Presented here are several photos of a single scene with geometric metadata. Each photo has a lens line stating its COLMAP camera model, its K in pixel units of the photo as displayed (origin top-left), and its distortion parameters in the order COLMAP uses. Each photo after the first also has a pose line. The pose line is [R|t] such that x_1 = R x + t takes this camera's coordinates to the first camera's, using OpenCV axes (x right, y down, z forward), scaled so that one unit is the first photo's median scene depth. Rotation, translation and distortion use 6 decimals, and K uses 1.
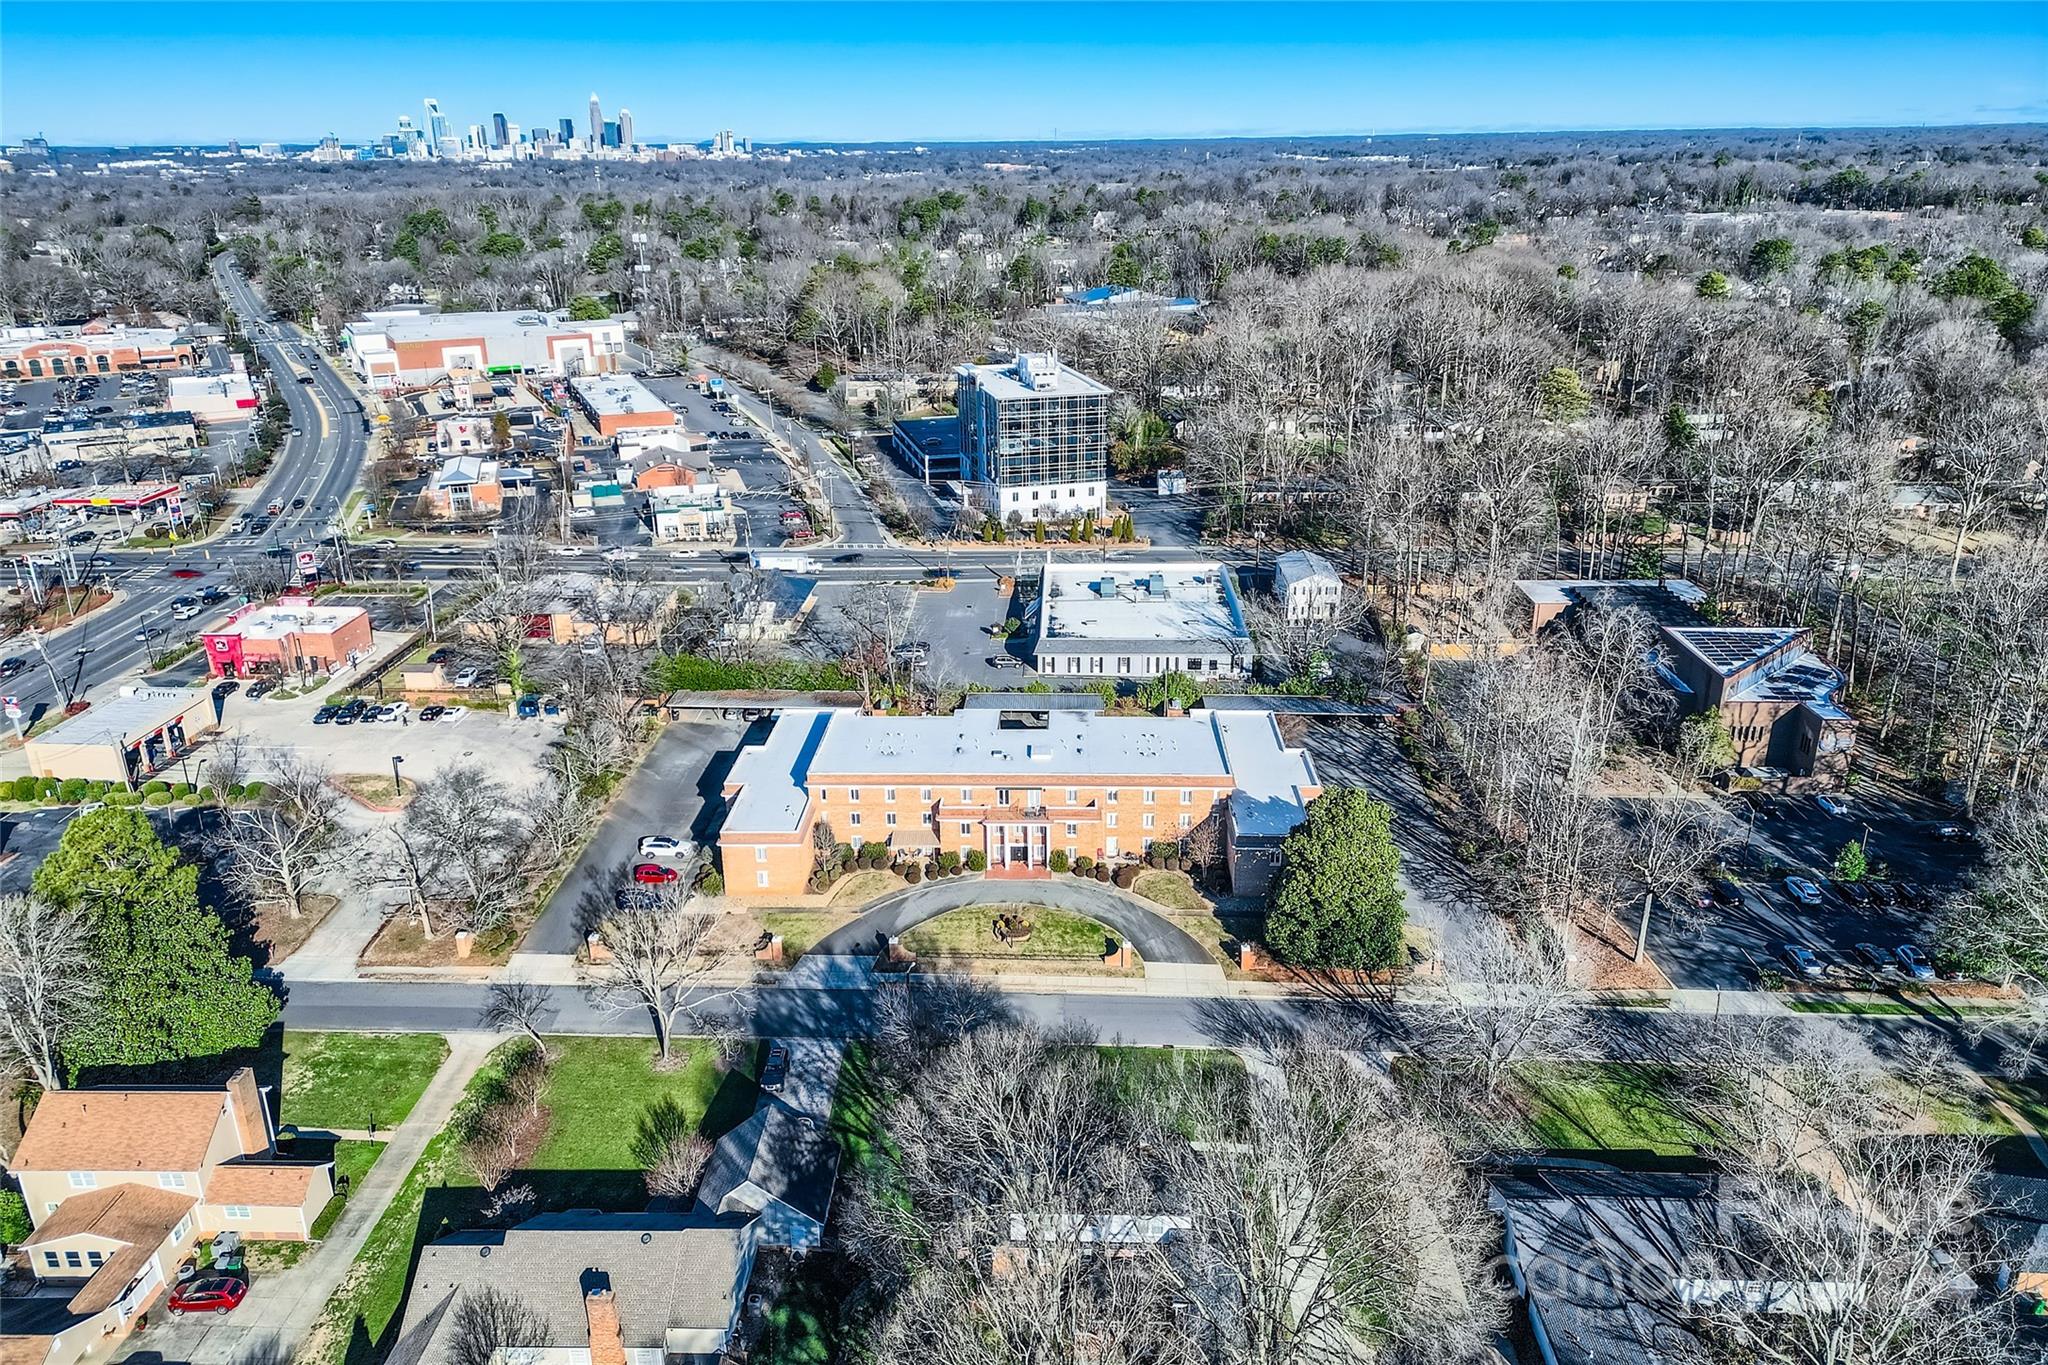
lens RADIAL K [[1418.6, 0, 1021.8], [0, 1418.6, 676.5], [0, 0, 1]] dist [0.093127, -0.103767]
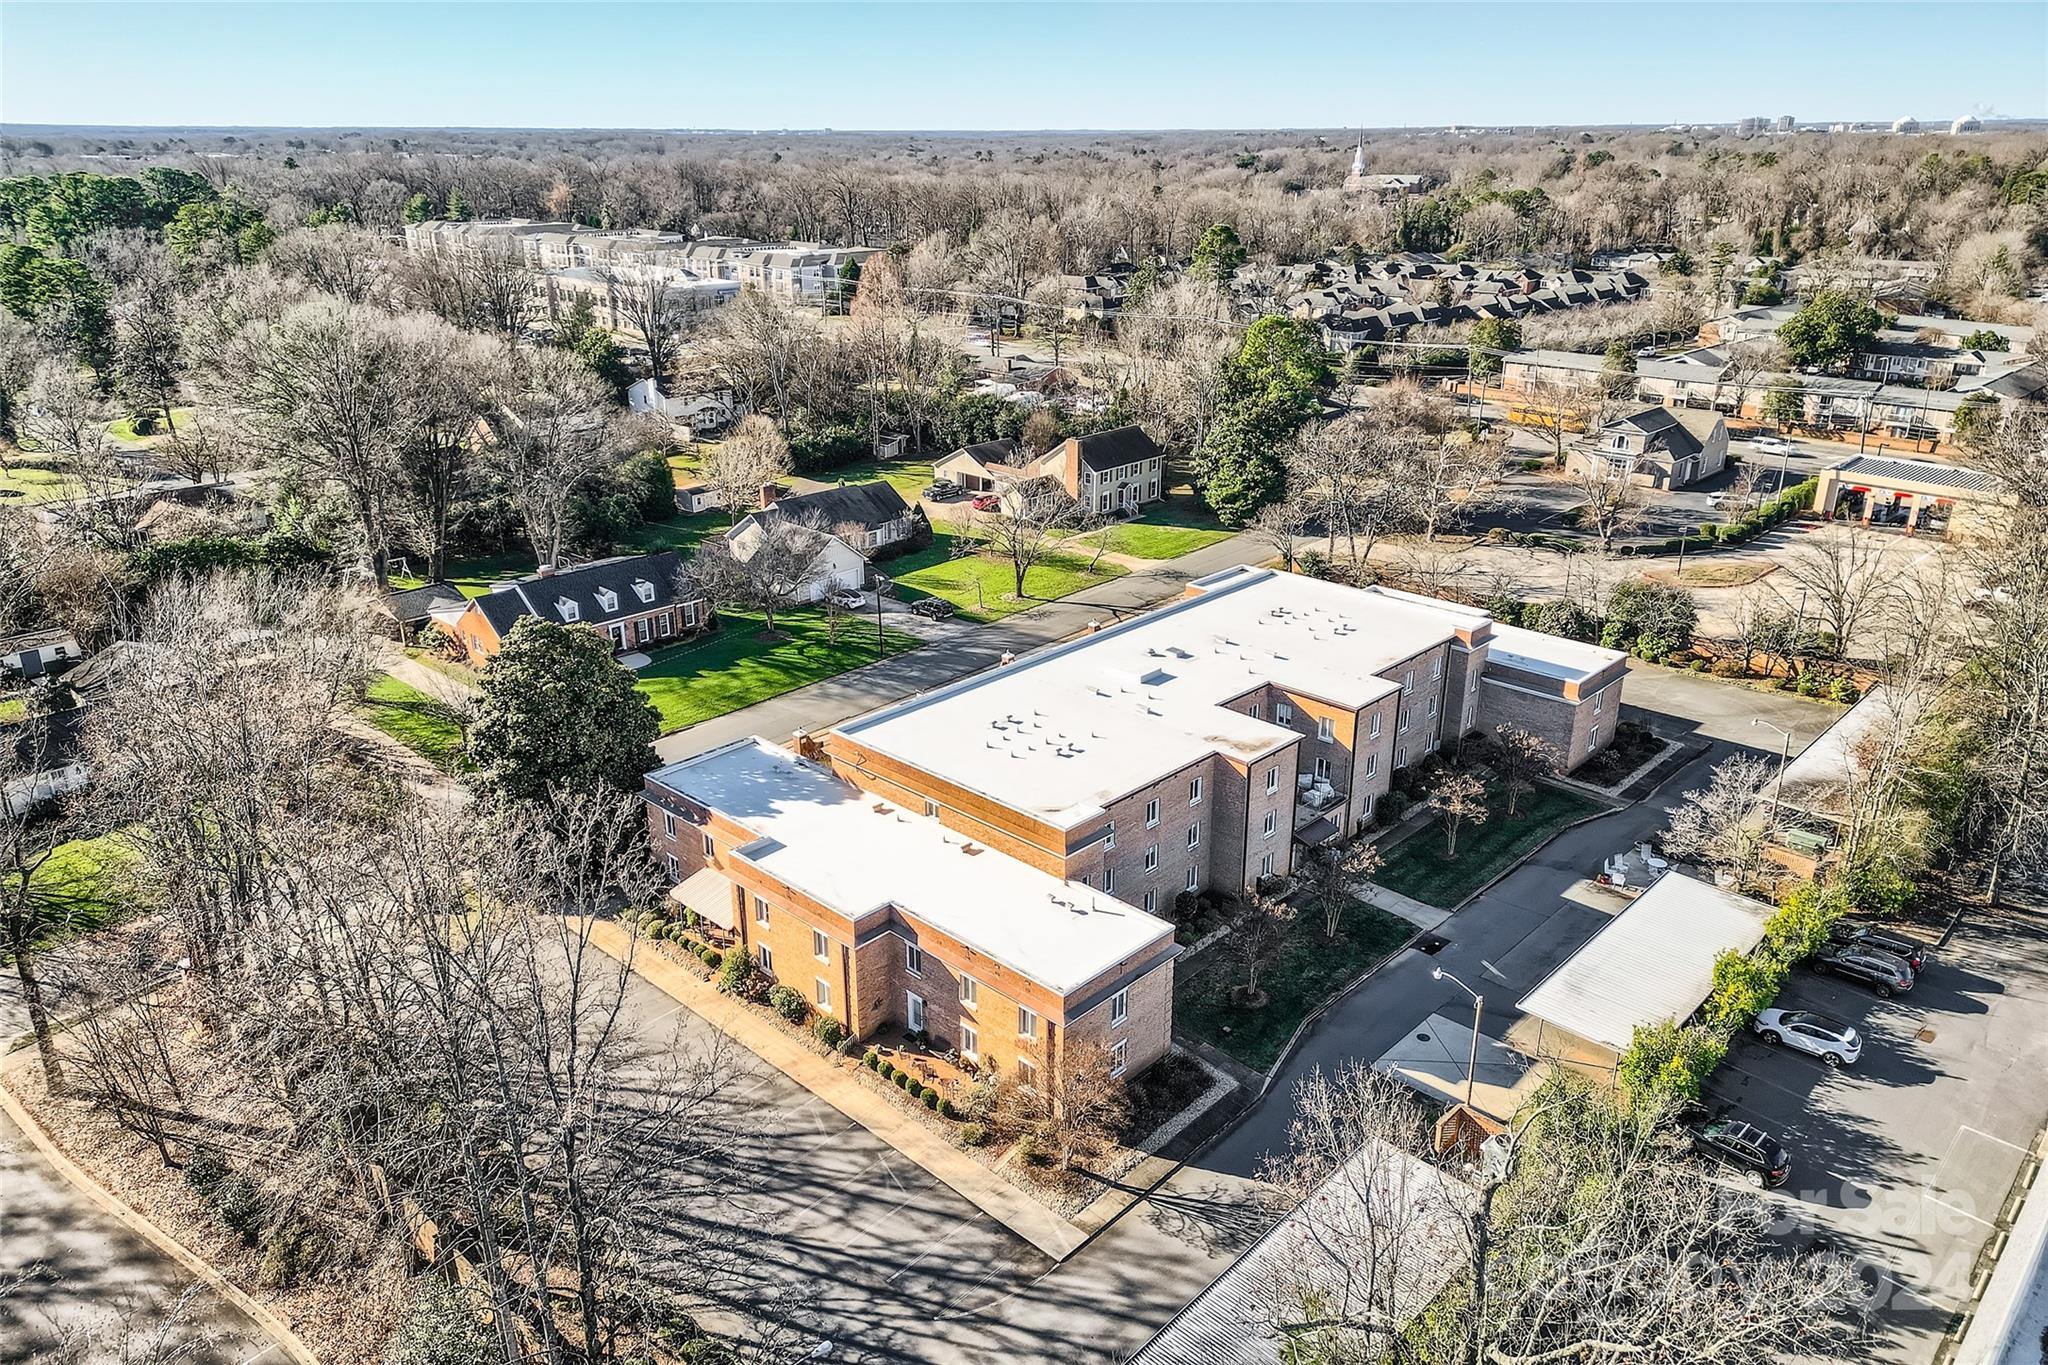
lens RADIAL K [[1418.6, 0, 1021.8], [0, 1418.6, 676.5], [0, 0, 1]] dist [0.093127, -0.103767]
pose [[-0.661855, 0.274973, -0.697379, 0.475845], [-0.259259, 0.788924, 0.557121, -0.274686], [0.703372, 0.549535, -0.450864, 1.270313]]
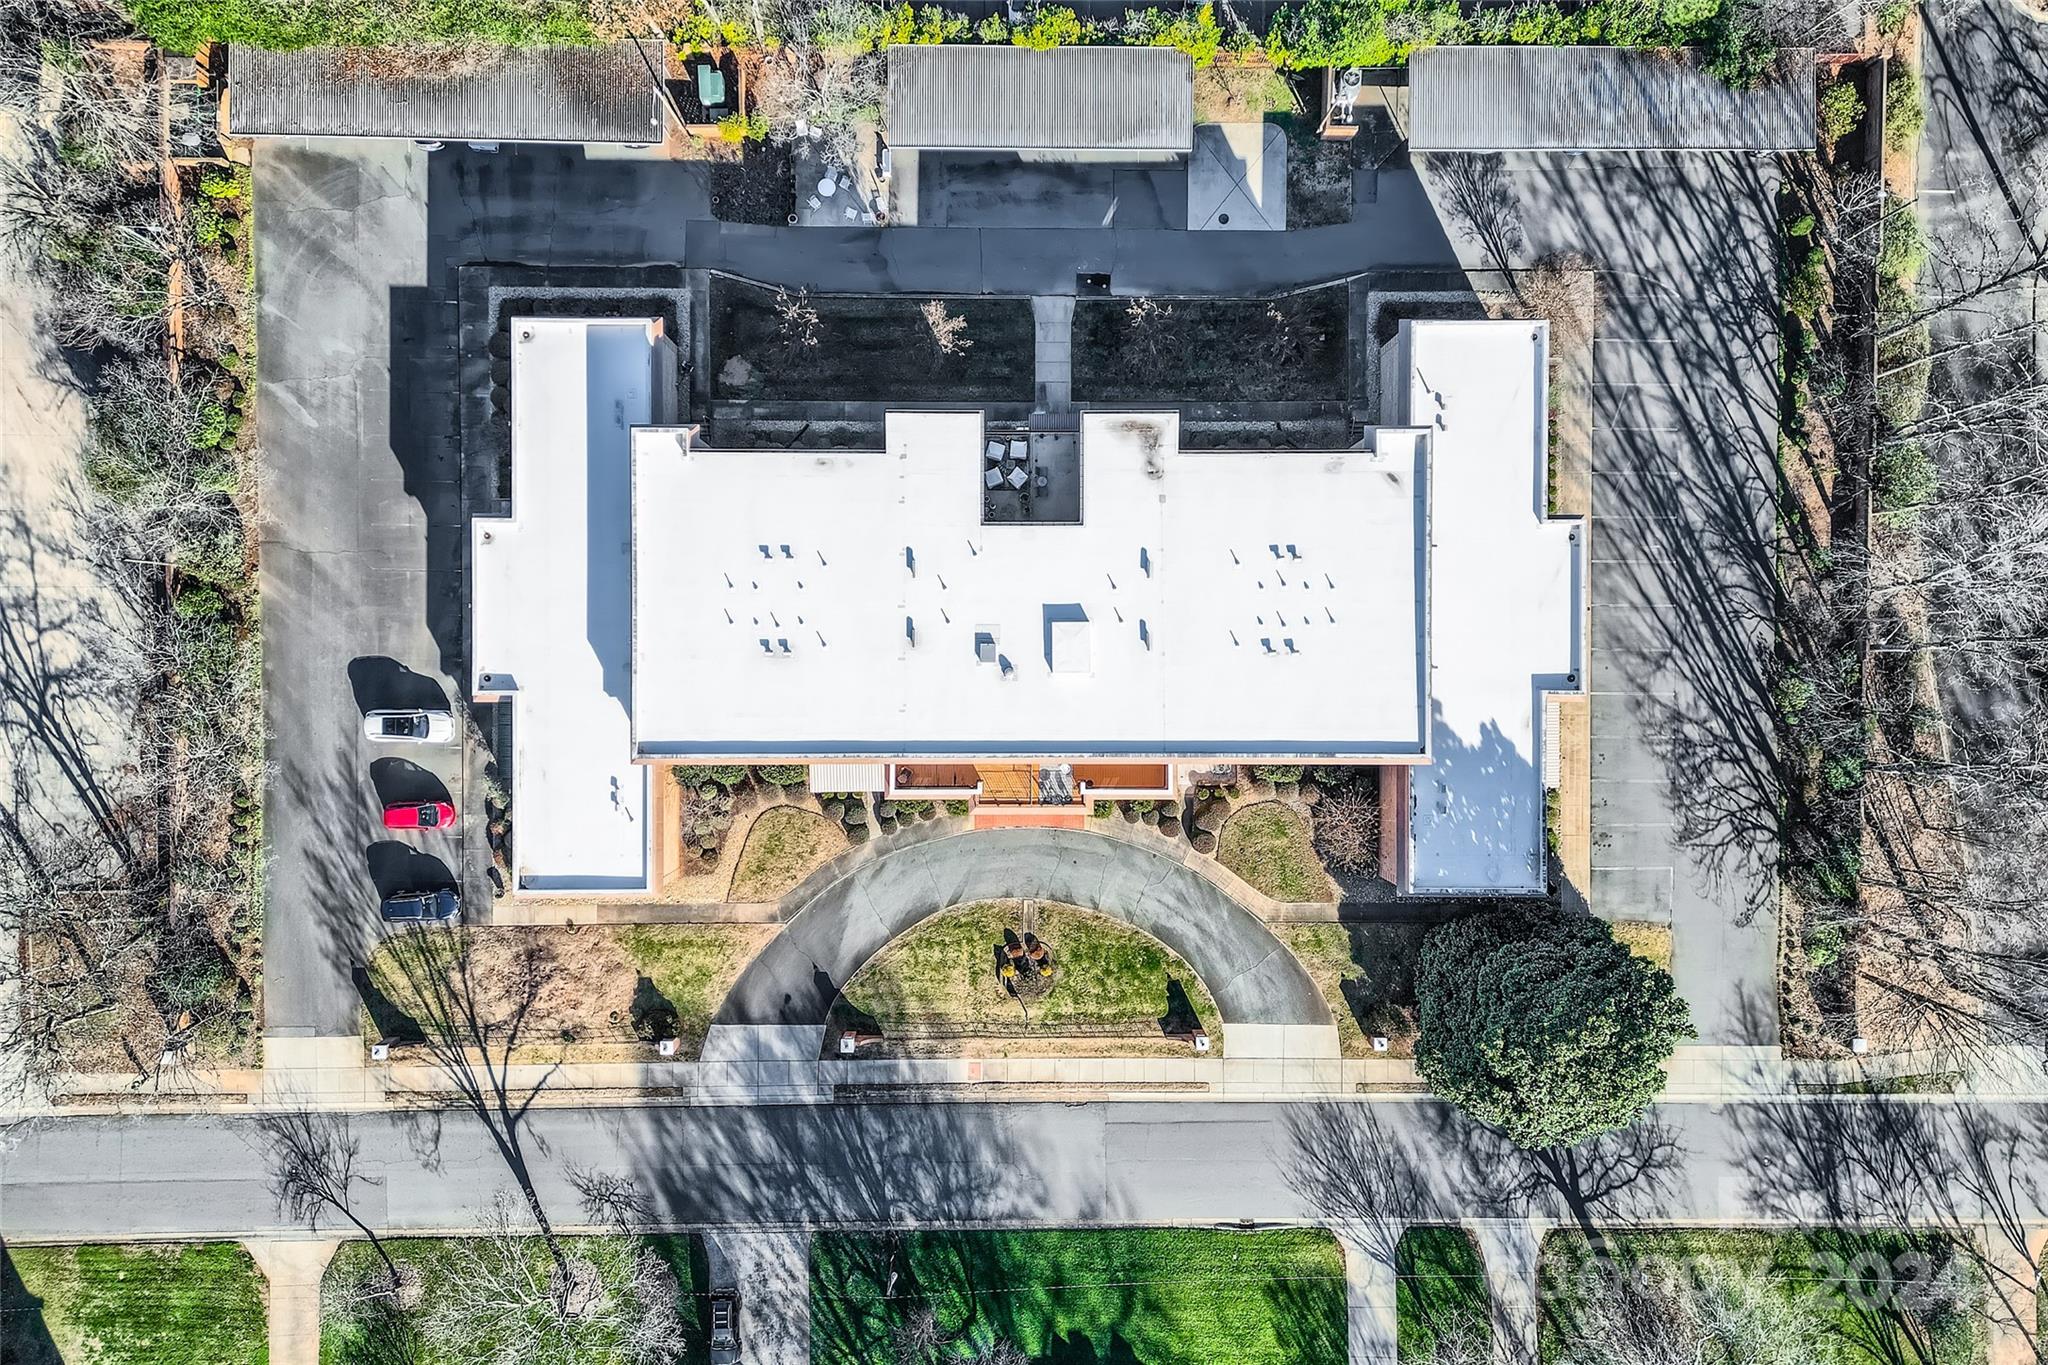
lens RADIAL K [[1418.6, 0, 1021.8], [0, 1418.6, 676.5], [0, 0, 1]] dist [0.093127, -0.103767]
pose [[0.999305, -0.034041, 0.015175, -0.012531], [-0.002572, 0.343199, 0.939259, -0.440899], [-0.037182, -0.938646, 0.342873, 0.833905]]
